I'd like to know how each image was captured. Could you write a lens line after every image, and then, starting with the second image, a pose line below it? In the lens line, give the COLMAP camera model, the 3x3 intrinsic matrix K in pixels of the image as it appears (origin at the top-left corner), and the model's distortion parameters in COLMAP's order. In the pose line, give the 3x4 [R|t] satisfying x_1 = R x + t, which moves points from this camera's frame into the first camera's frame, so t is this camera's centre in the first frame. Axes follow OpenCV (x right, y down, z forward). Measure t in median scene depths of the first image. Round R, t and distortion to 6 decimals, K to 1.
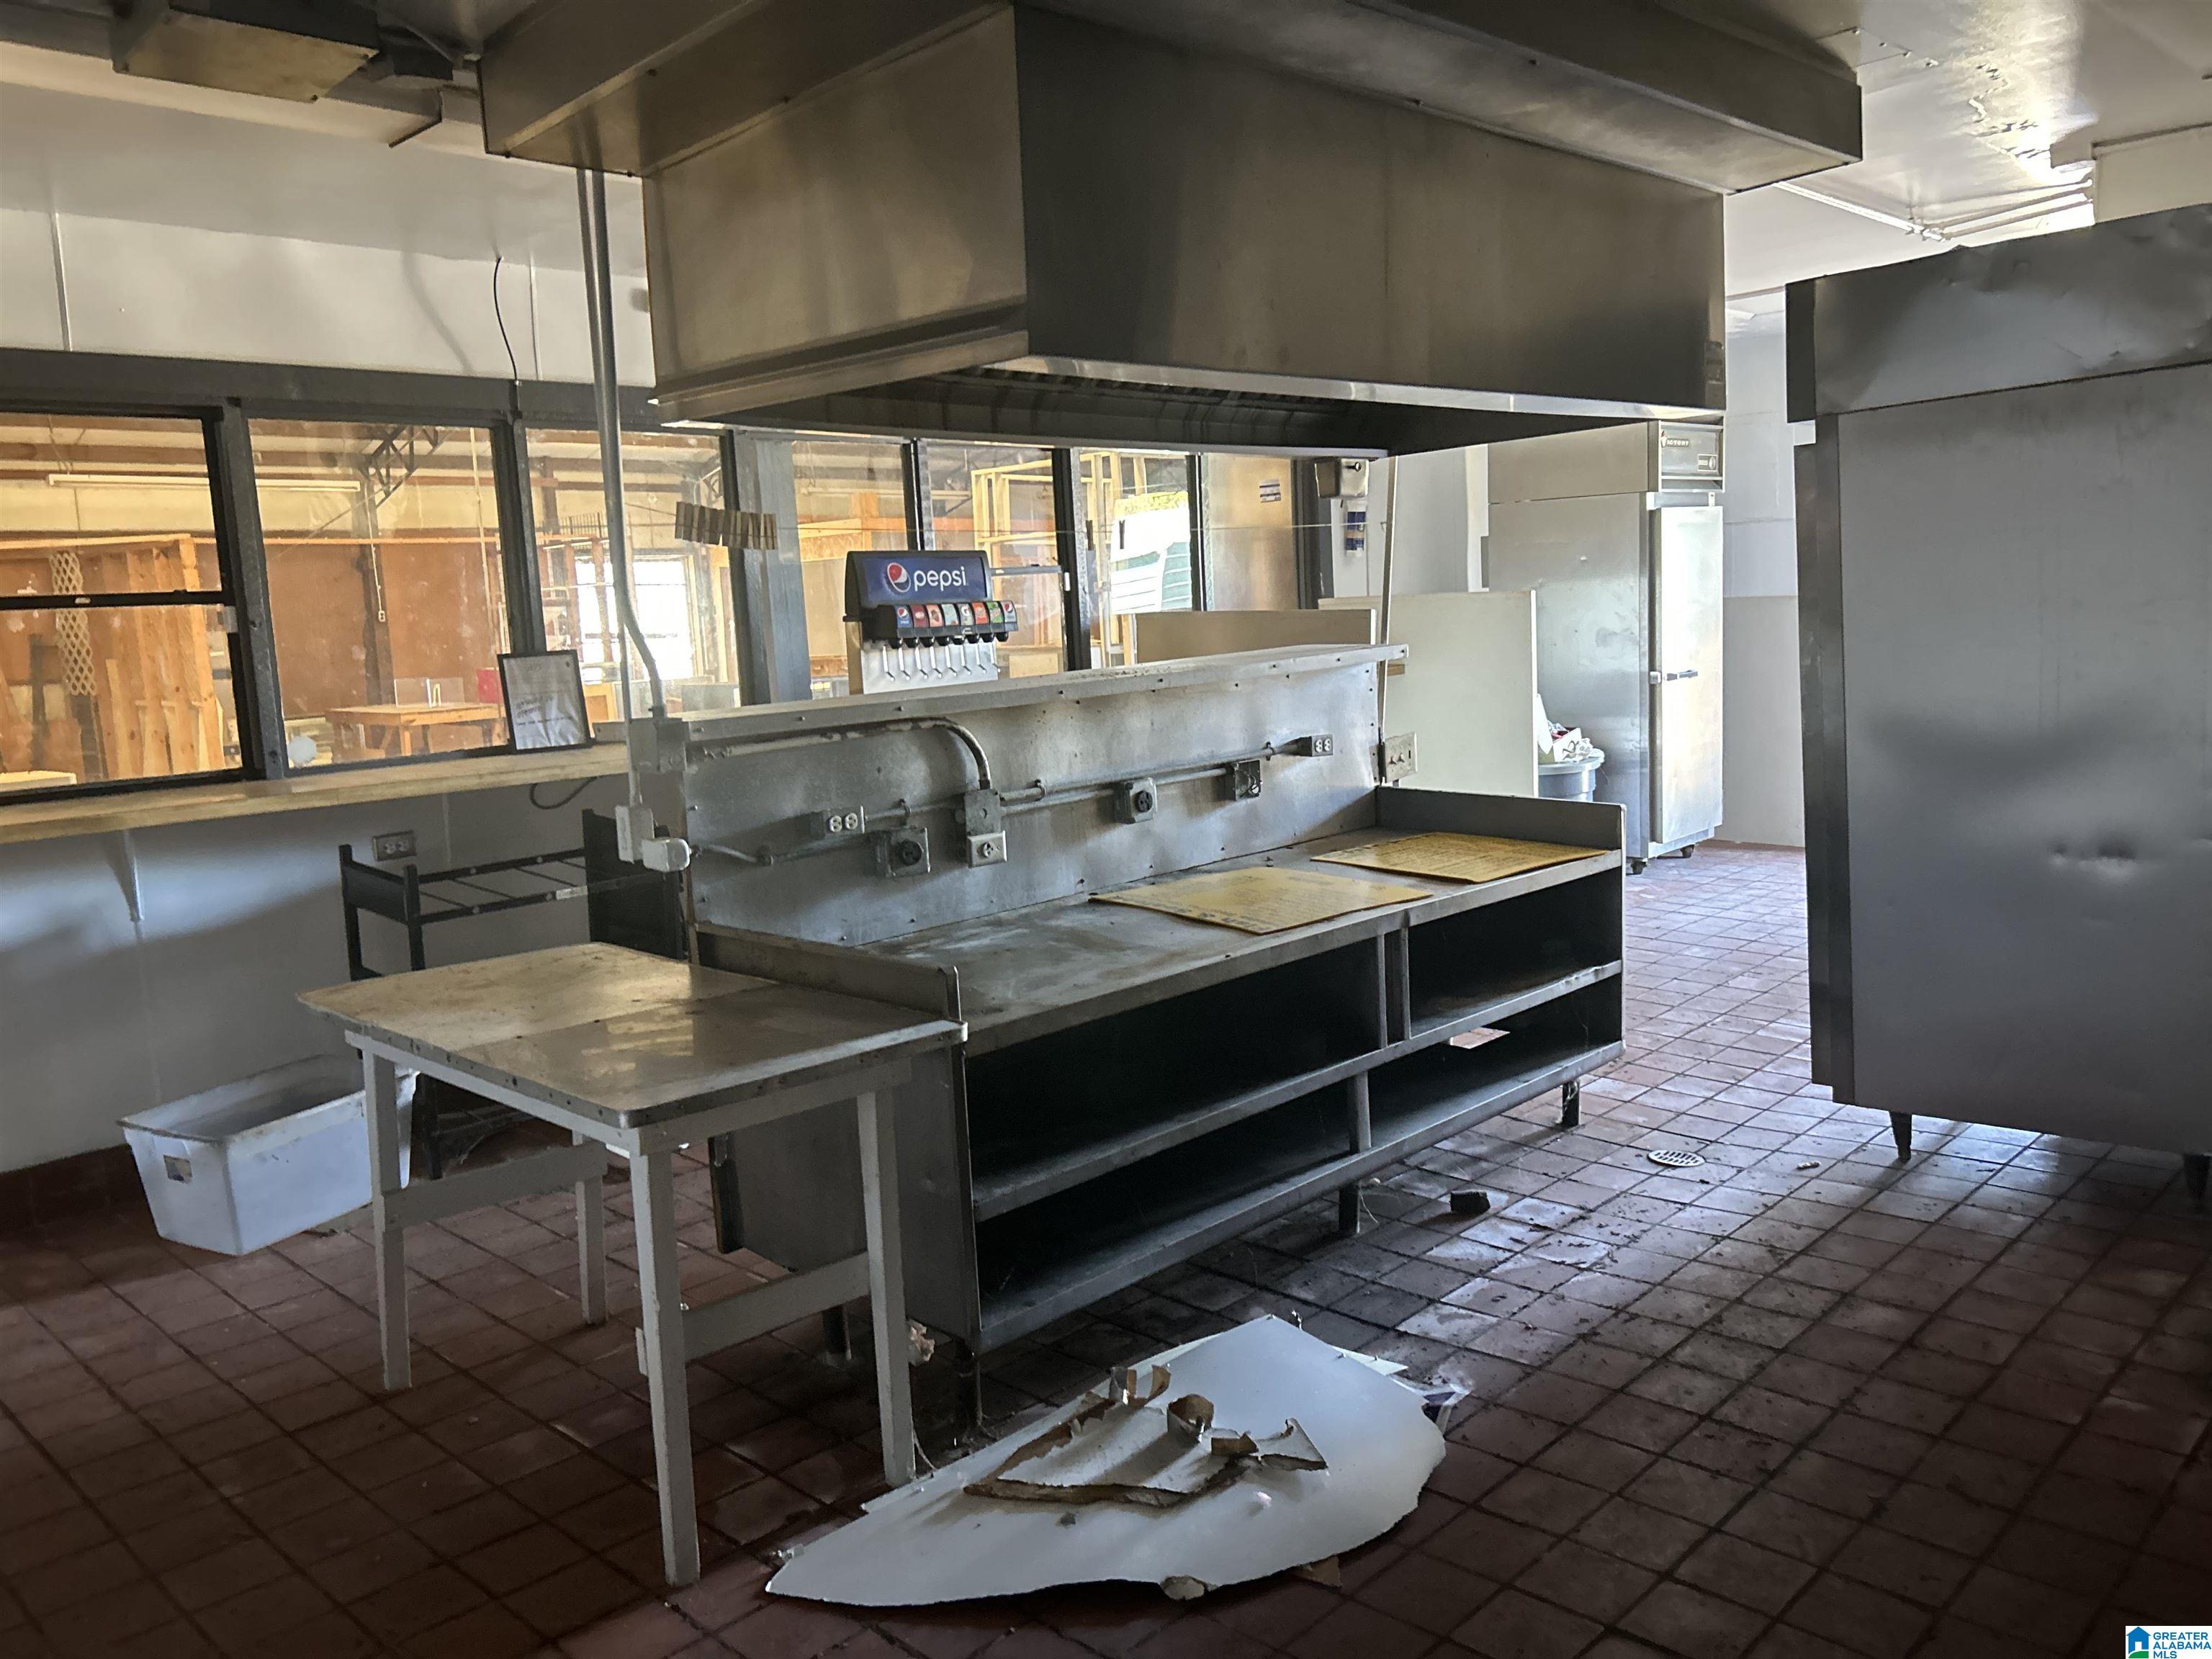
lens RADIAL K [[1621.8, 0, 1106.0], [0, 1621.8, 829.5], [0, 0, 1]] dist [0.070368, -0.097099]
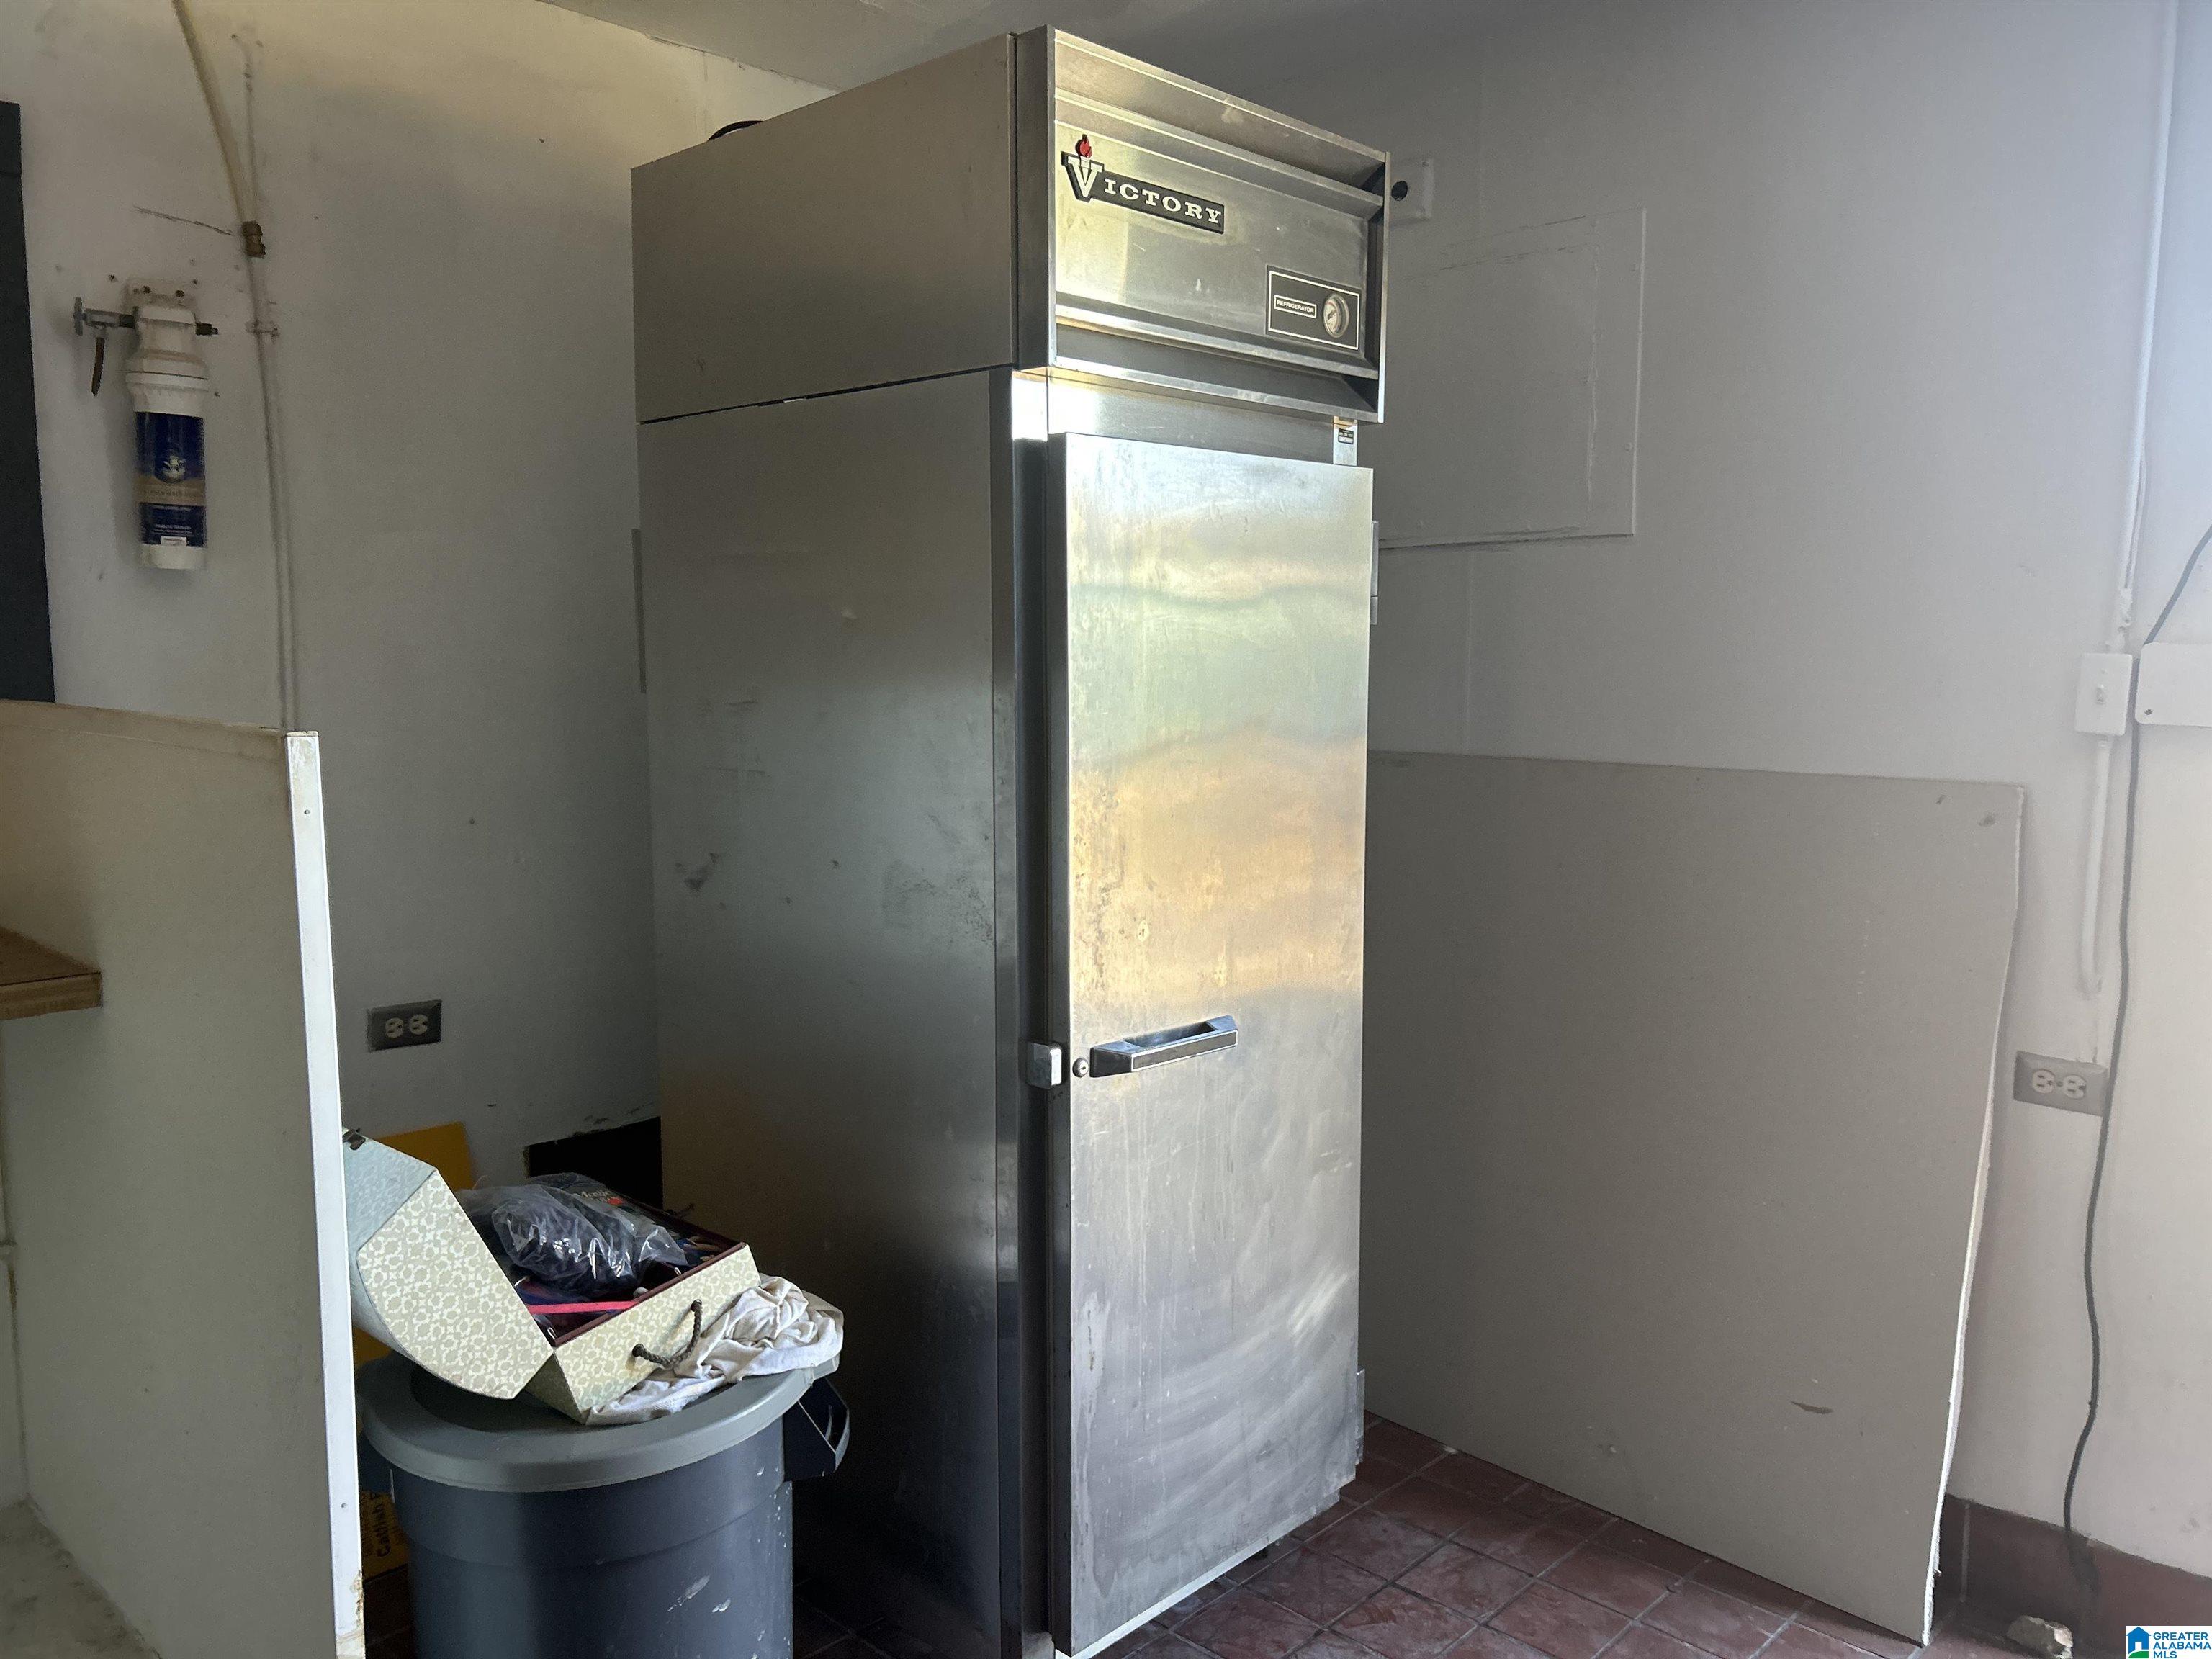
lens RADIAL K [[1655.3, 0, 1100.4], [0, 1655.3, 831.2], [0, 0, 1]] dist [0.069524, -0.099159]
pose [[0.998683, 0.048551, 0.016559, 0.339160], [-0.048114, 0.998508, -0.025832, -0.124879], [-0.017789, 0.025001, 0.999529, 0.725508]]
